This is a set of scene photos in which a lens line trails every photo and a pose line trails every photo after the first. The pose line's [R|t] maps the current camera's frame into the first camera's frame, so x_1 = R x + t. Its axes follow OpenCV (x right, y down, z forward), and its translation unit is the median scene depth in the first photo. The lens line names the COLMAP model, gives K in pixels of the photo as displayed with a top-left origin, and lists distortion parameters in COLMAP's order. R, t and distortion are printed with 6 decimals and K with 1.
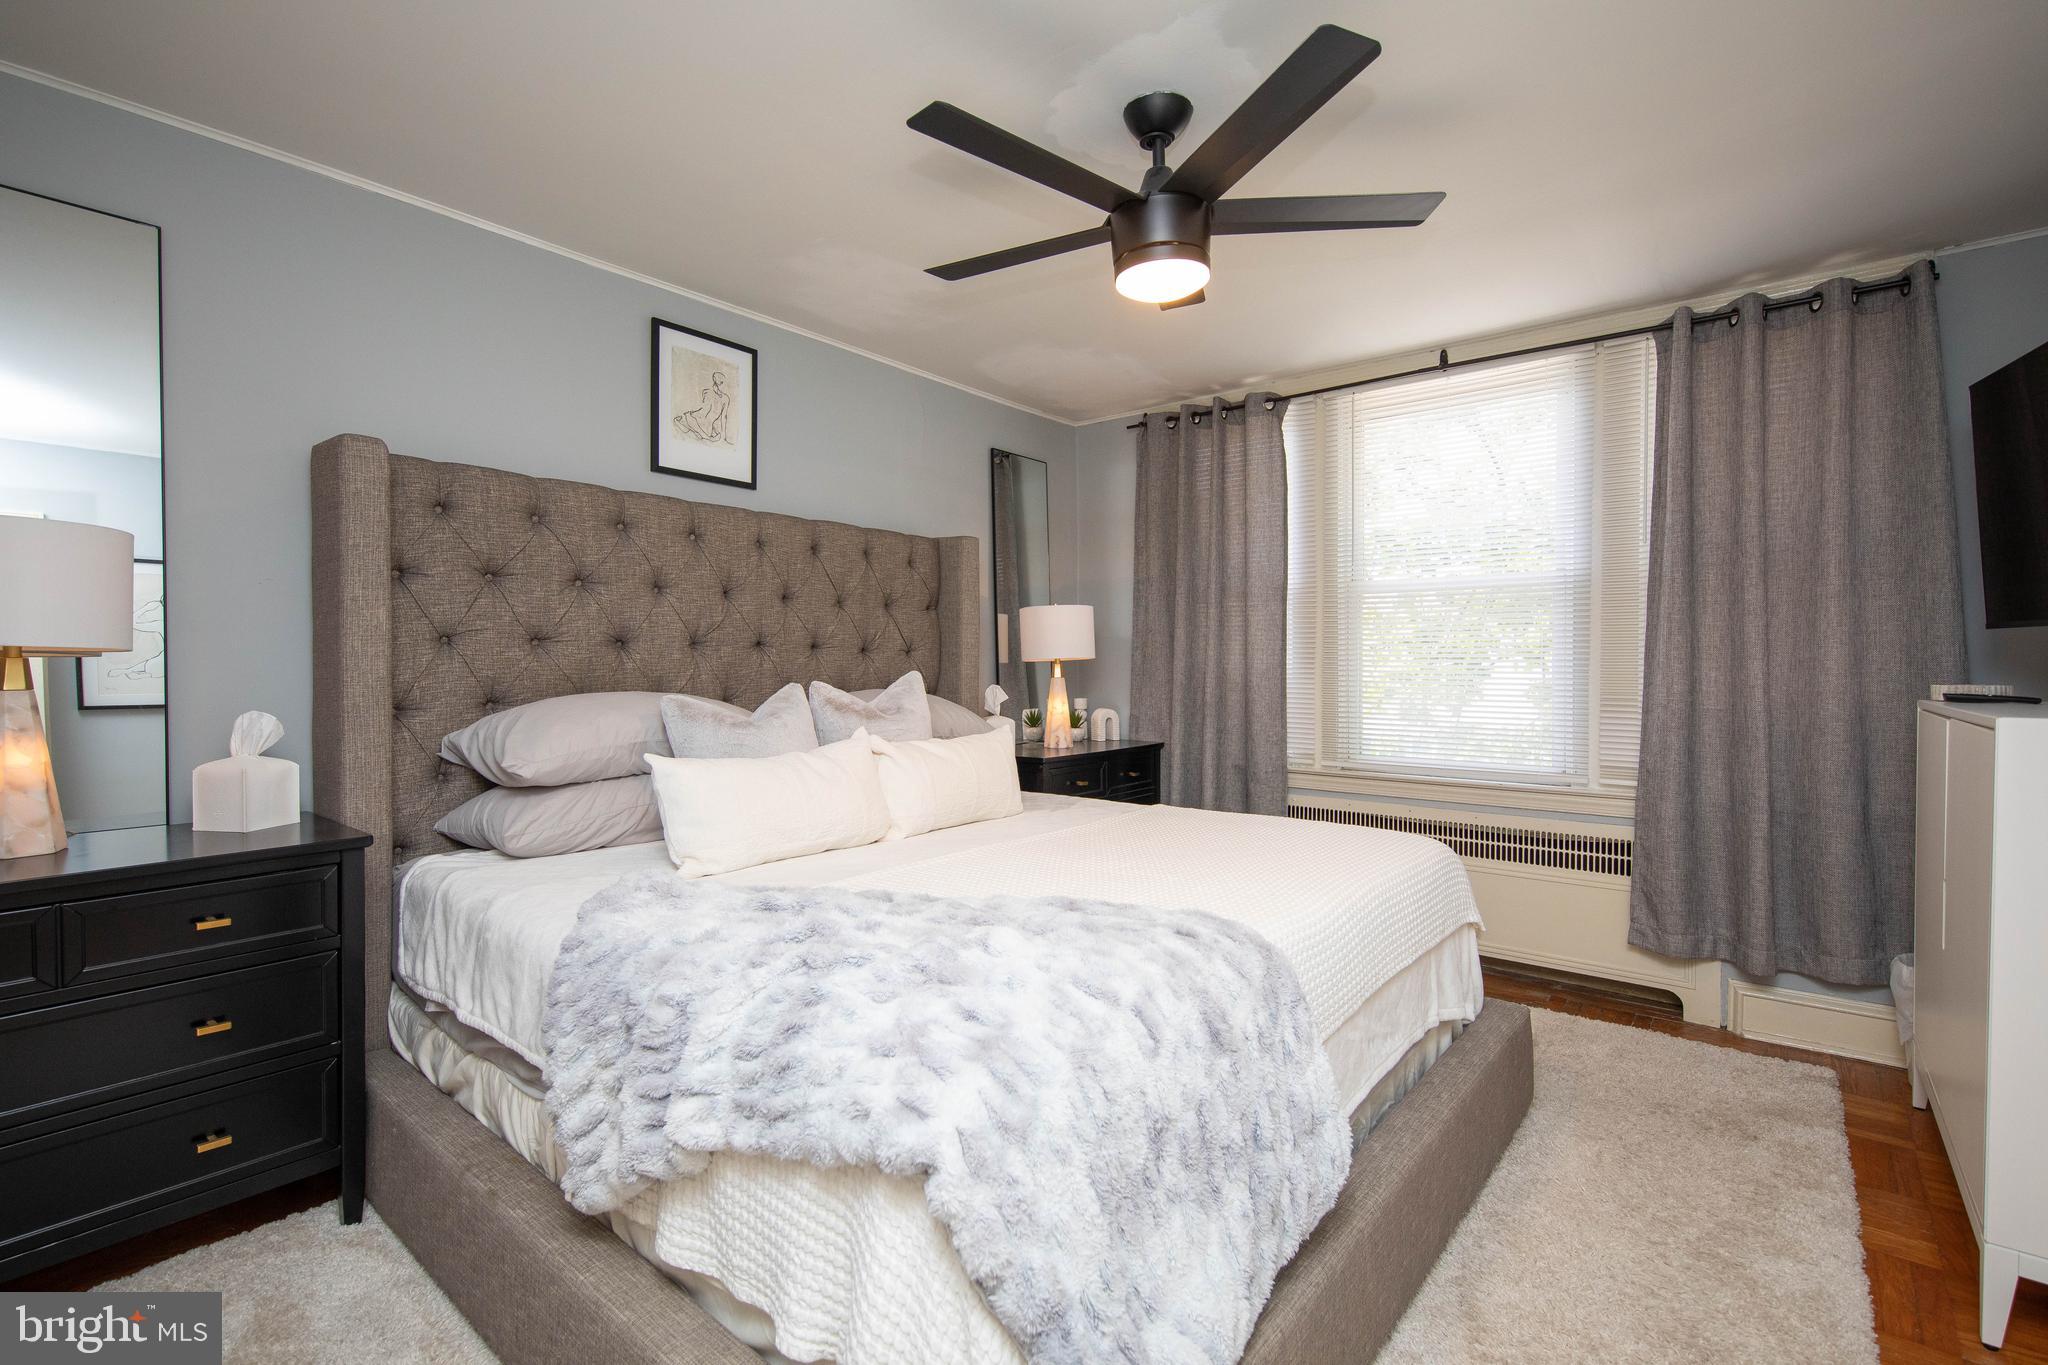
lens RADIAL K [[948.0, 0, 1020.9], [0, 948.0, 669.3], [0, 0, 1]] dist [-0.001018, -0.002388]
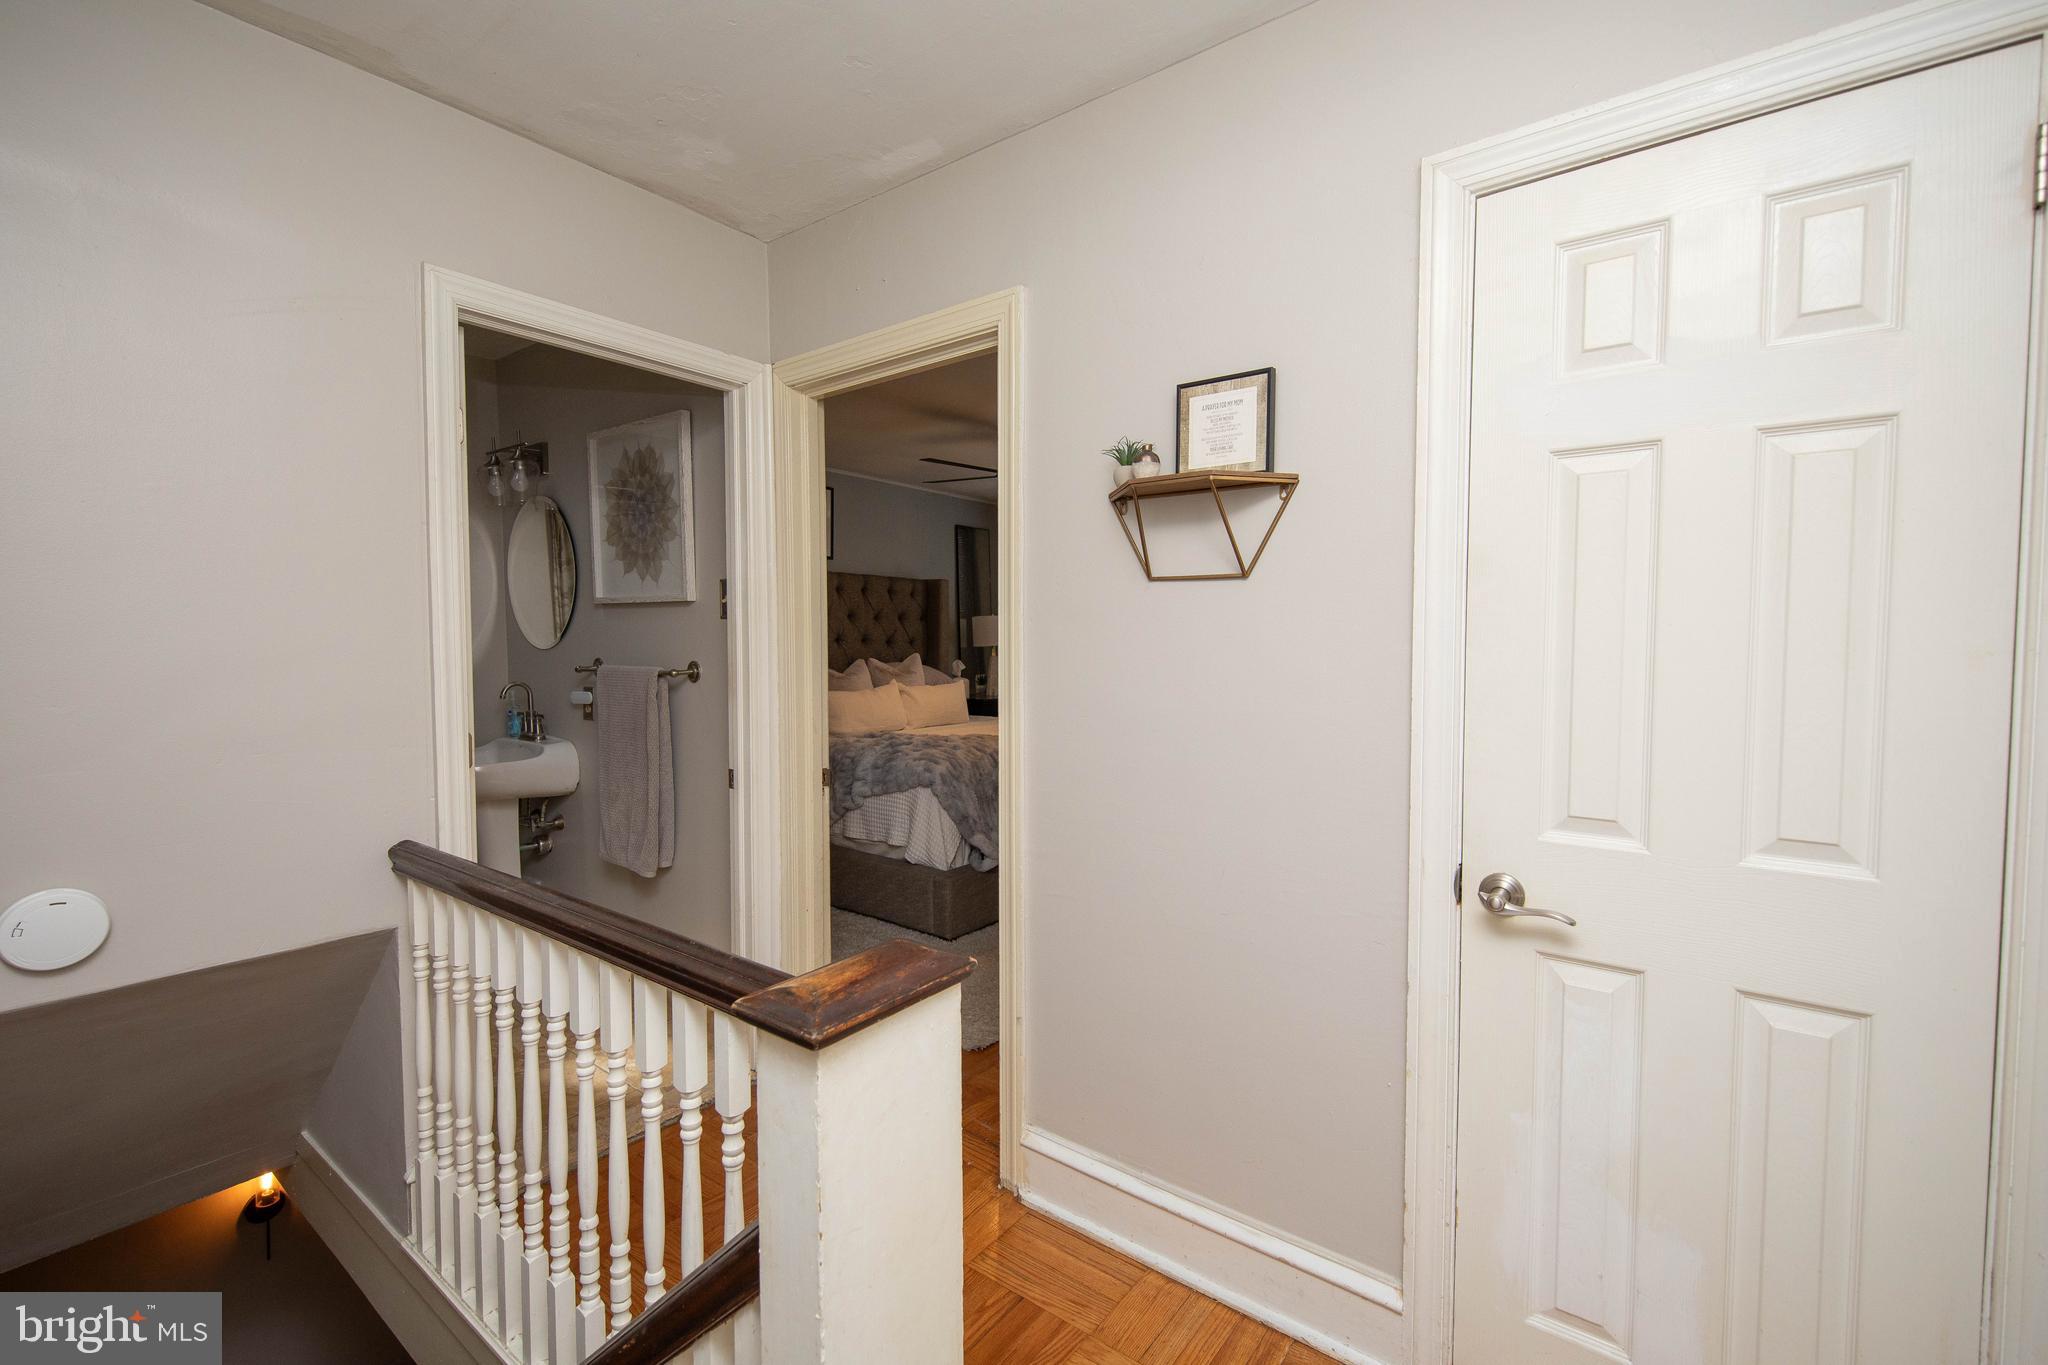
lens RADIAL K [[881.8, 0, 1021.1], [0, 881.8, 676.9], [0, 0, 1]] dist [0.019703, 0.000059]
pose [[0.999558, 0.003152, 0.029549, 0.054586], [-0.003969, 0.999611, 0.027612, 0.000249], [-0.029450, -0.027717, 0.999182, -0.912529]]
